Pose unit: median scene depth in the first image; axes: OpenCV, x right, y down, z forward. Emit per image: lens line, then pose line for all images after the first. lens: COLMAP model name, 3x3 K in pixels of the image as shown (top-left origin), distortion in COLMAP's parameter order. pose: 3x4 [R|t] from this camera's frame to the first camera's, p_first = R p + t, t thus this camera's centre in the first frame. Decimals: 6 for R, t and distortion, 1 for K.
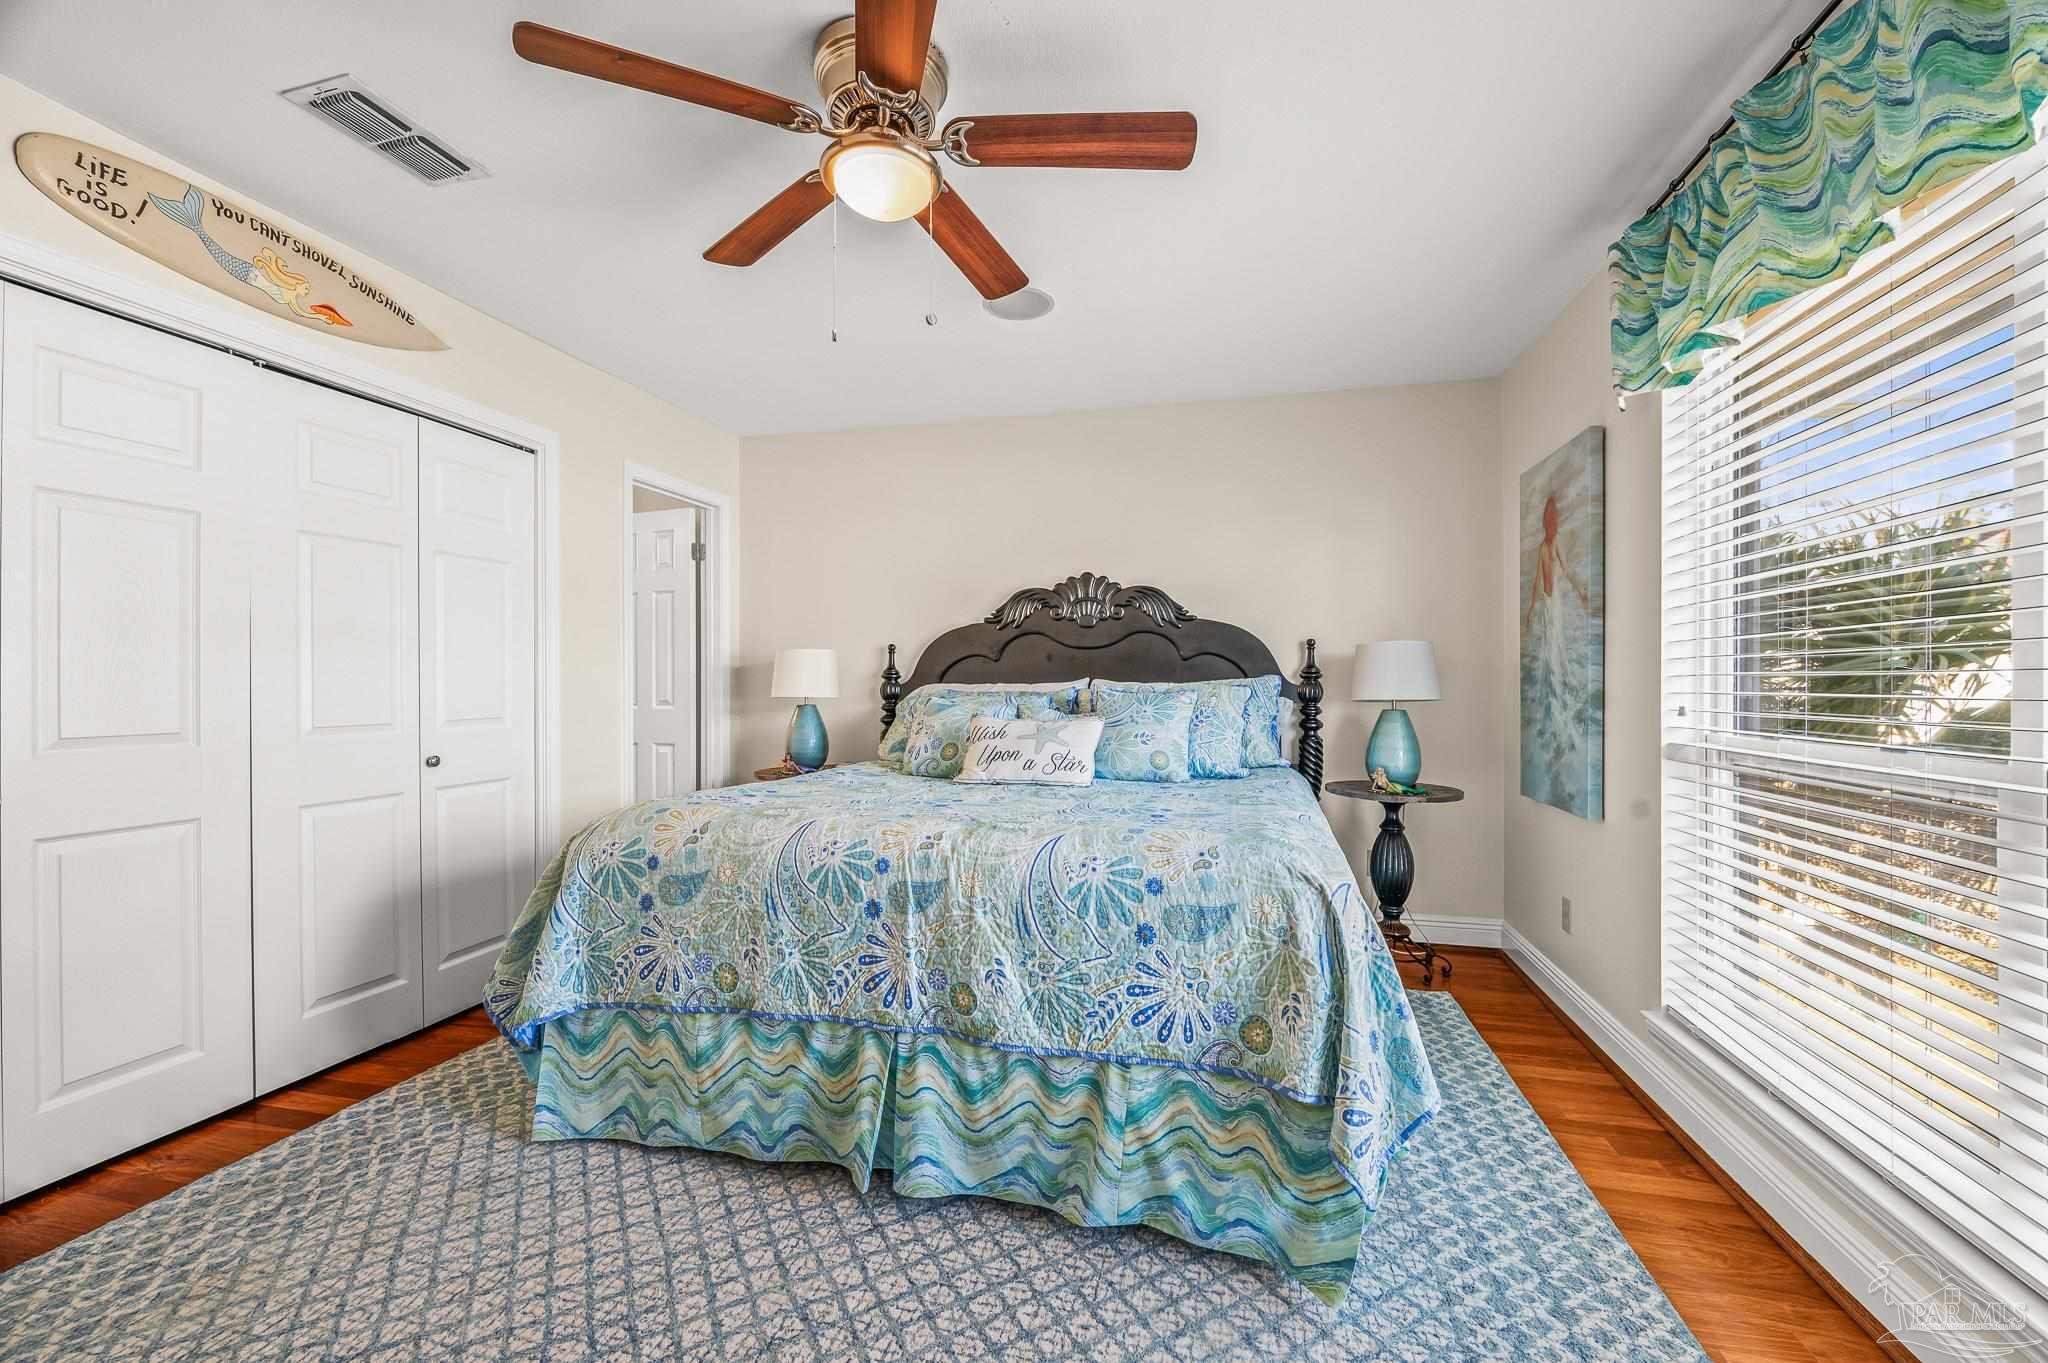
lens RADIAL K [[806.5, 0, 1036.3], [0, 806.5, 681.8], [0, 0, 1]] dist [-0.000021, -0.000985]
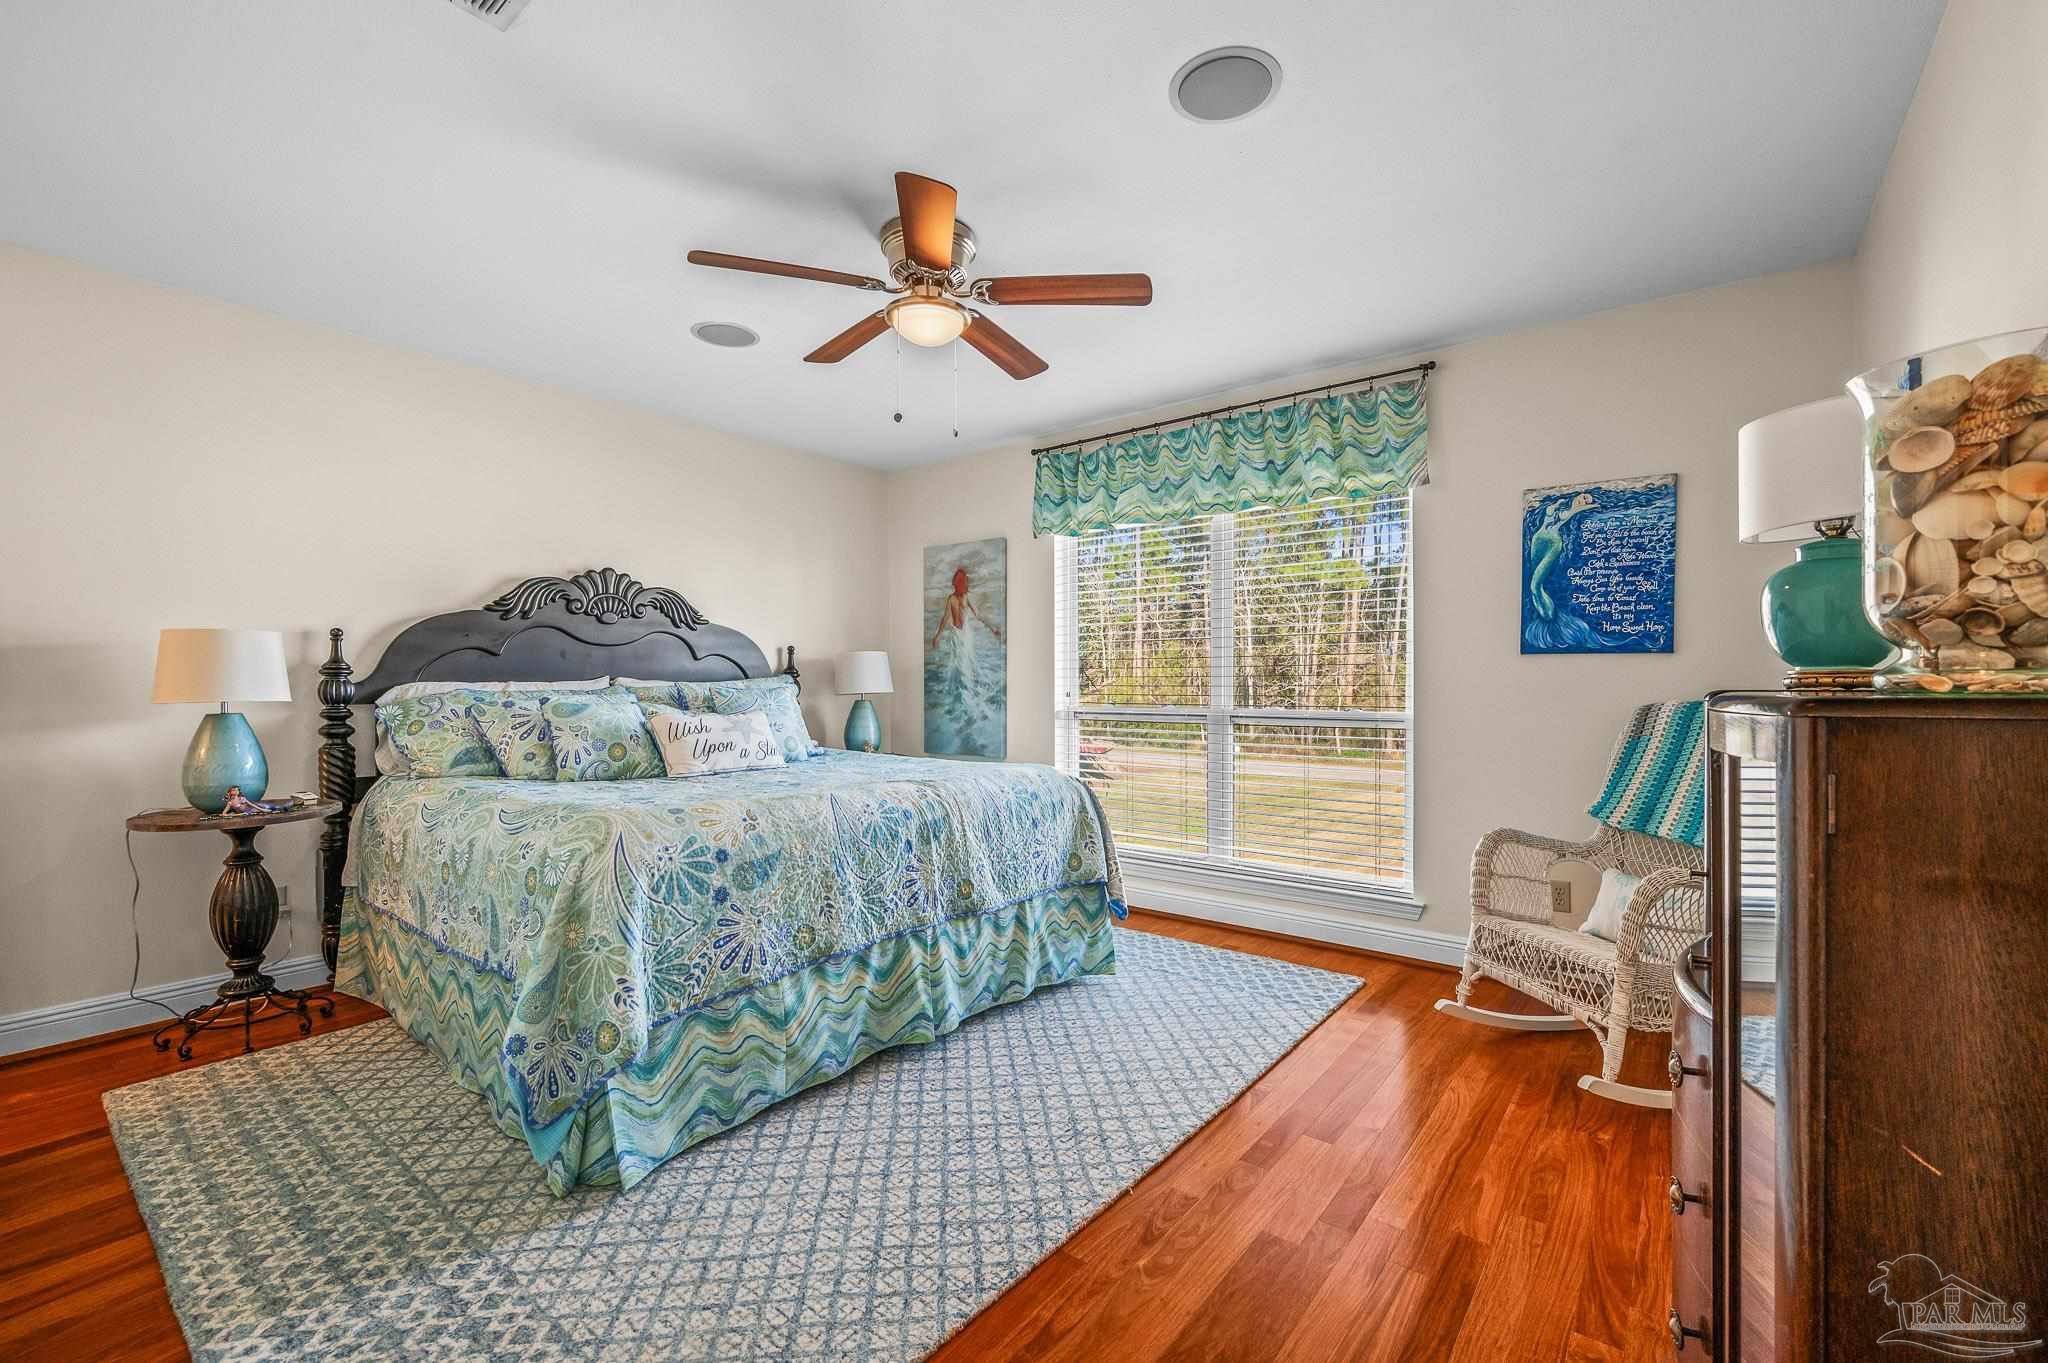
lens RADIAL K [[848.6, 0, 1035.3], [0, 848.6, 688.5], [0, 0, 1]] dist [-0.001684, 0.001434]
pose [[0.411460, -0.007127, 0.911400, -1.331963], [-0.000741, 0.999966, 0.008154, 0.004016], [-0.911428, -0.004030, 0.411441, 0.205736]]
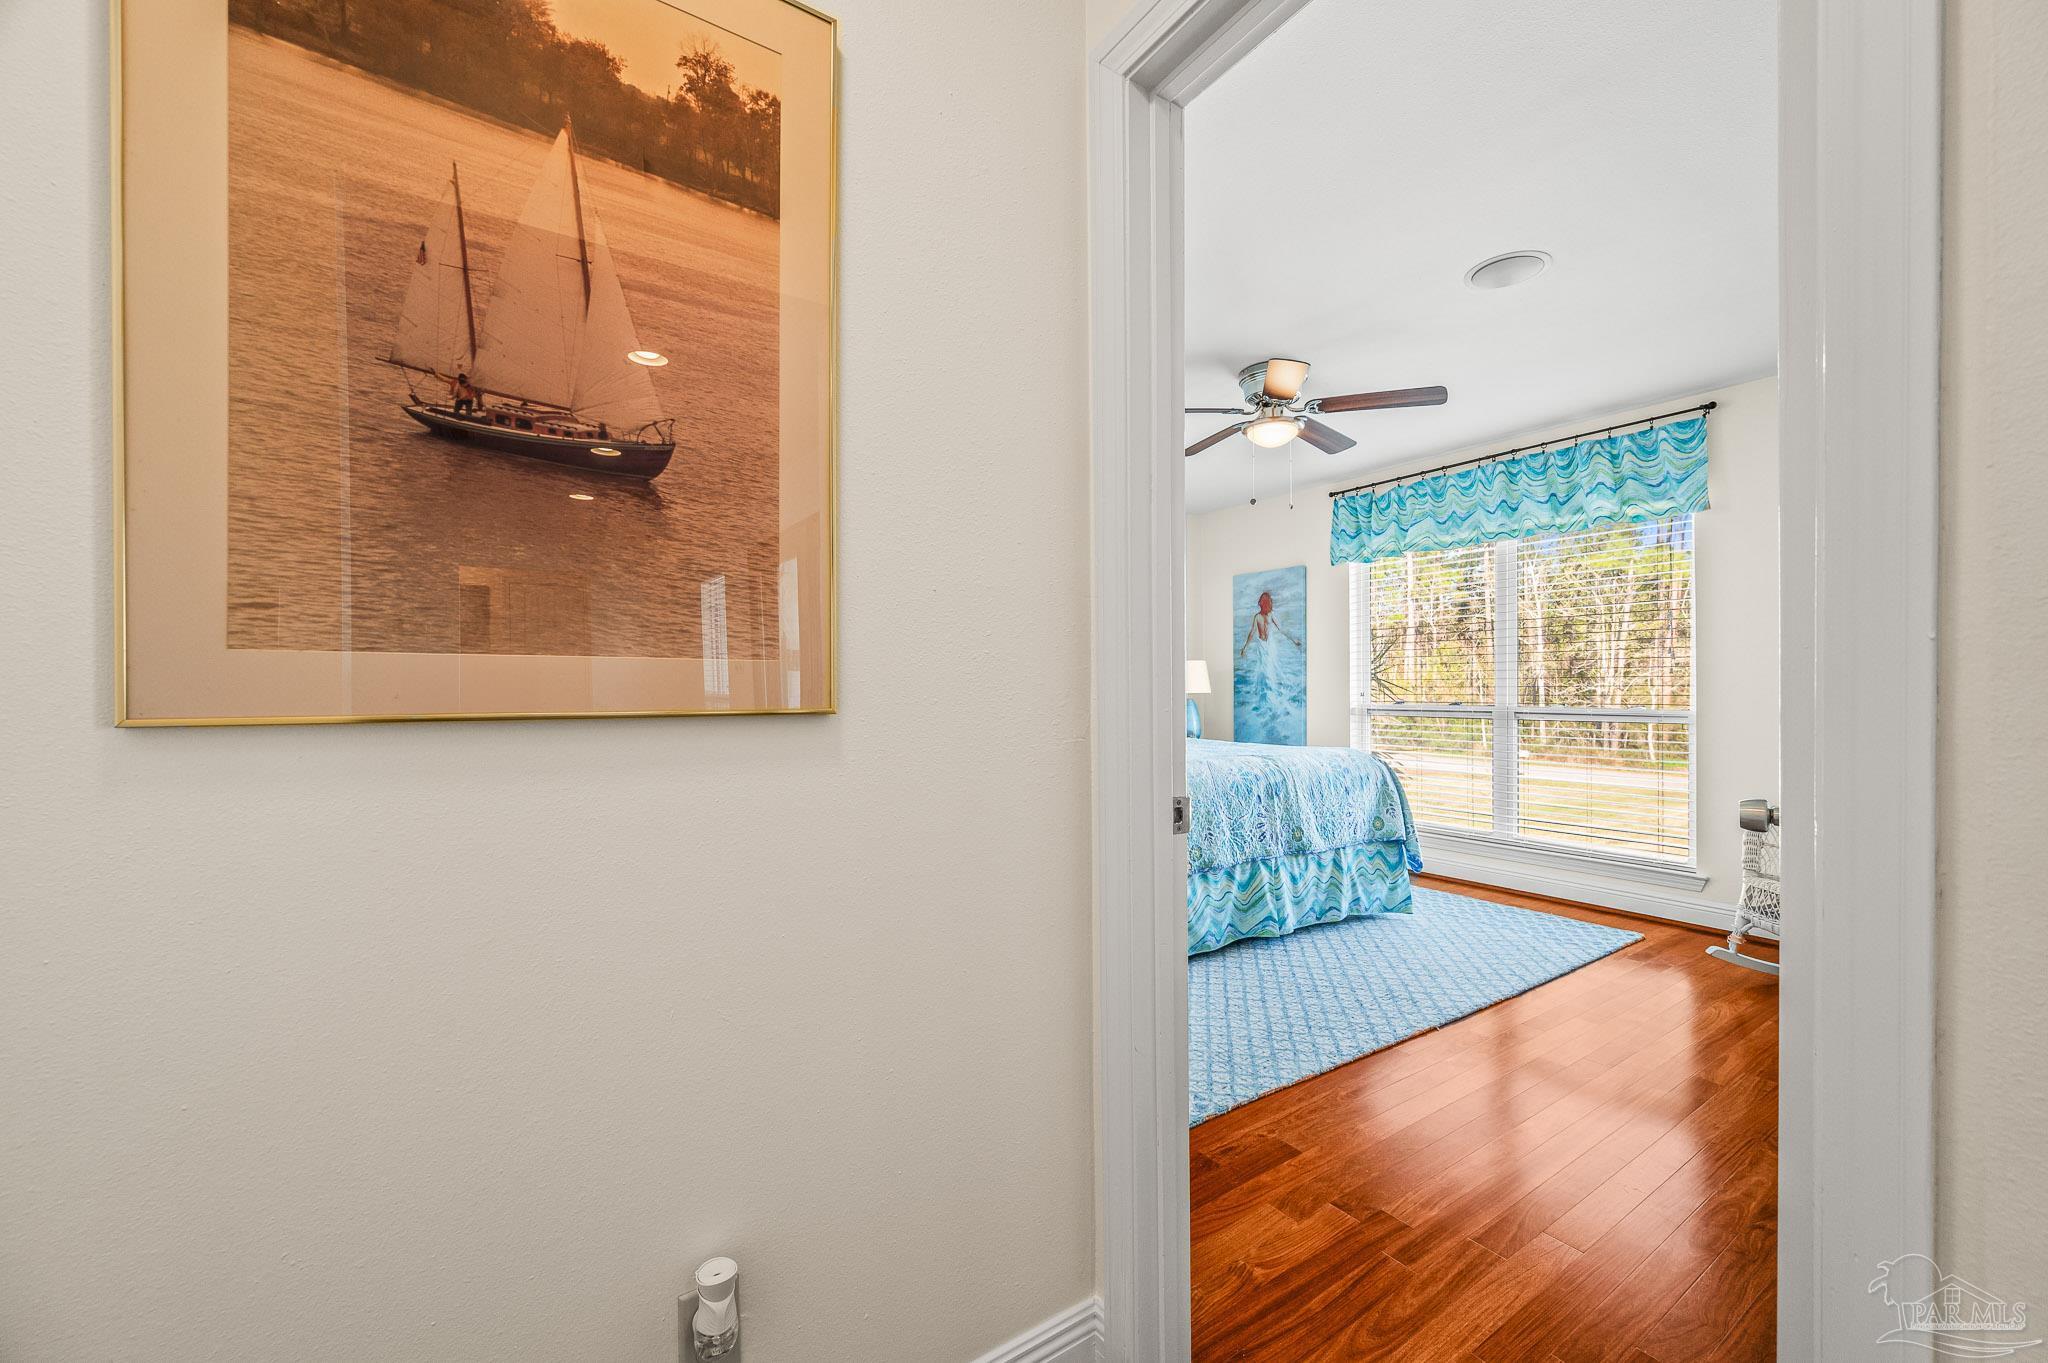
lens RADIAL K [[806.5, 0, 1038.5], [0, 806.5, 690.0], [0, 0, 1]] dist [-0.000021, -0.000985]
pose [[0.669876, -0.007738, 0.742433, -1.879492], [0.004222, 0.999969, 0.006613, 0.002985], [-0.742461, -0.001295, 0.669888, 0.088779]]
